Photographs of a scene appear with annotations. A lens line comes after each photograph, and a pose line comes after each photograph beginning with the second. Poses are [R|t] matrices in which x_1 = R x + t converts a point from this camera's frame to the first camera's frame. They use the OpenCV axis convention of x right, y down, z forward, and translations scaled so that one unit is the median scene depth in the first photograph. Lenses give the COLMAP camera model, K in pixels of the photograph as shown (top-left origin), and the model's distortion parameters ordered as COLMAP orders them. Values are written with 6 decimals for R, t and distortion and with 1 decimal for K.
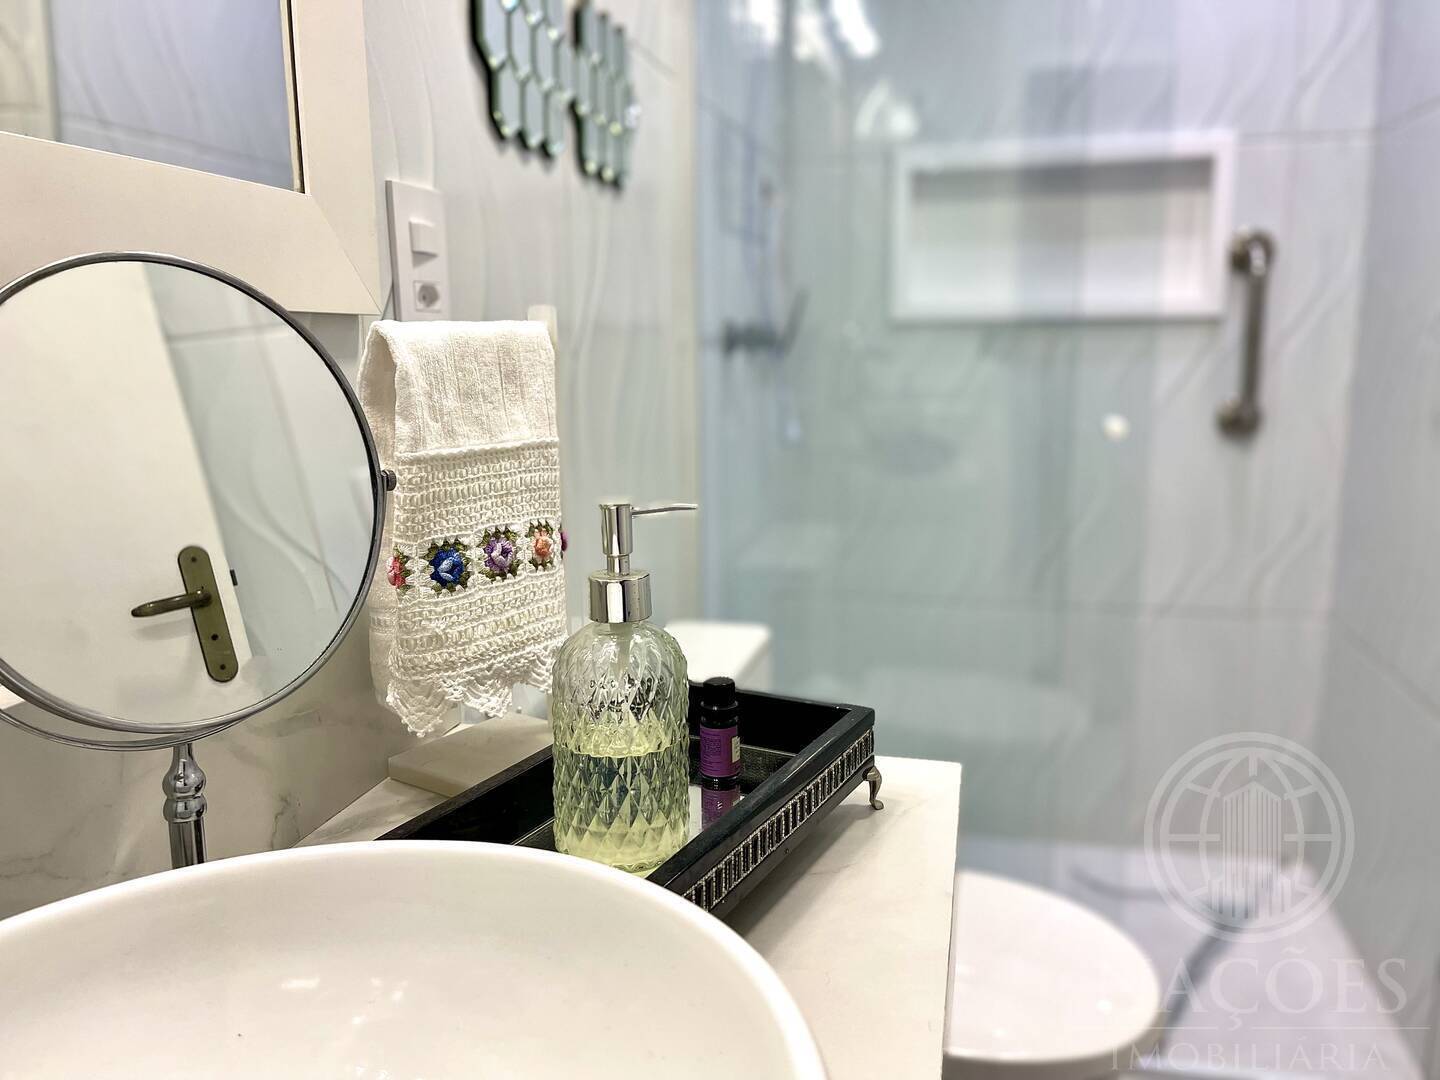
lens RADIAL K [[1100.3, 0, 722.8], [0, 1100.3, 544.9], [0, 0, 1]] dist [0.063205, -0.060170]
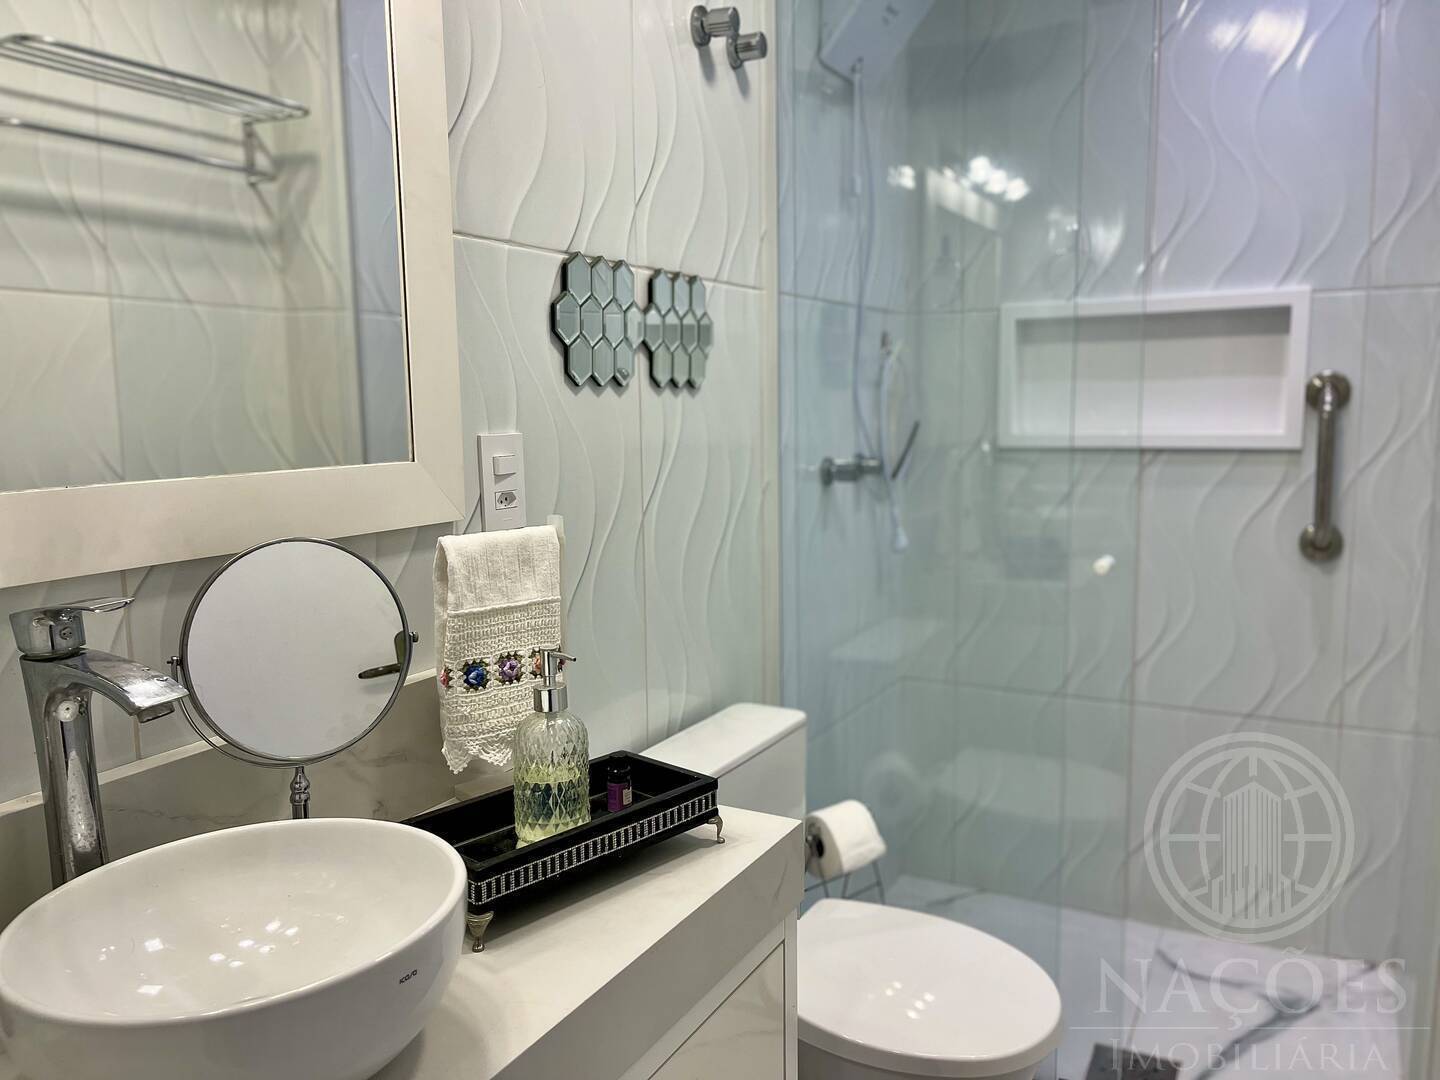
lens RADIAL K [[1100.3, 0, 726.3], [0, 1100.3, 543.5], [0, 0, 1]] dist [0.063205, -0.060170]
pose [[0.968065, 0.029545, -0.248954, 0.534763], [-0.041907, 0.998130, -0.044501, -0.121484], [0.247174, 0.053513, 0.967492, -0.566908]]
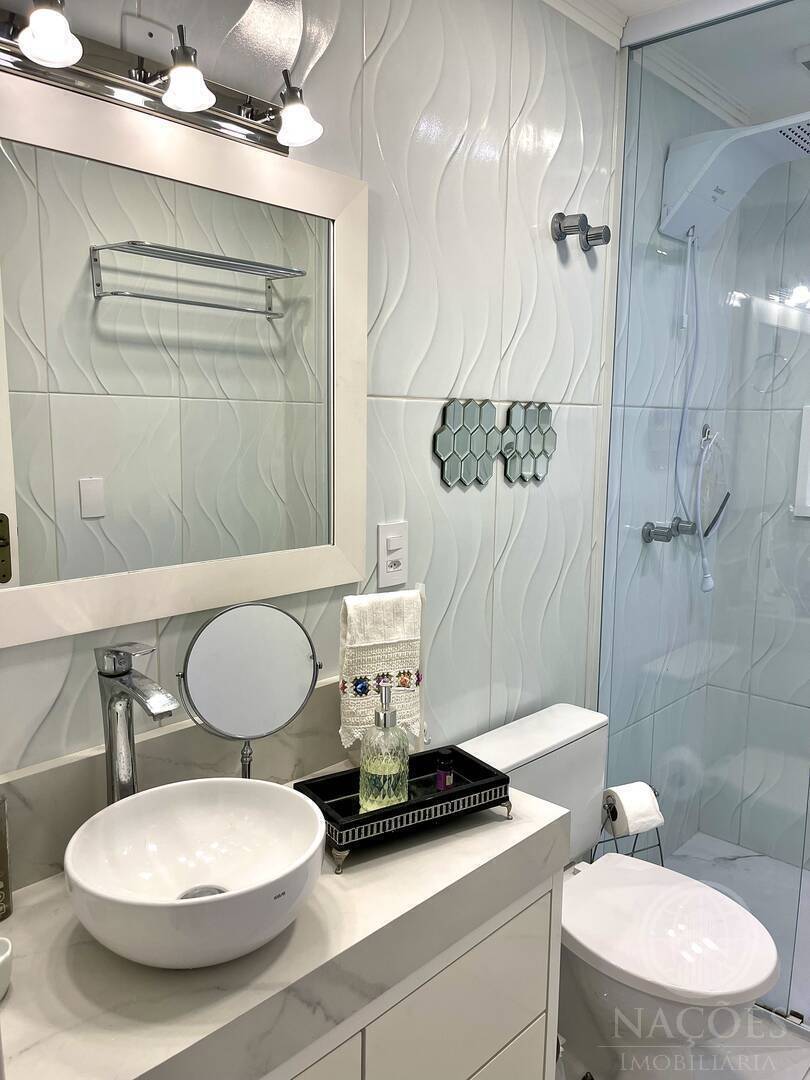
lens RADIAL K [[825.2, 0, 404.2], [0, 825.2, 540.5], [0, 0, 1]] dist [0.063205, -0.060170]
pose [[0.873334, 0.090094, -0.478718, 0.745274], [-0.110391, 0.993785, -0.014359, -0.304494], [0.474449, 0.065386, 0.877851, -0.715175]]
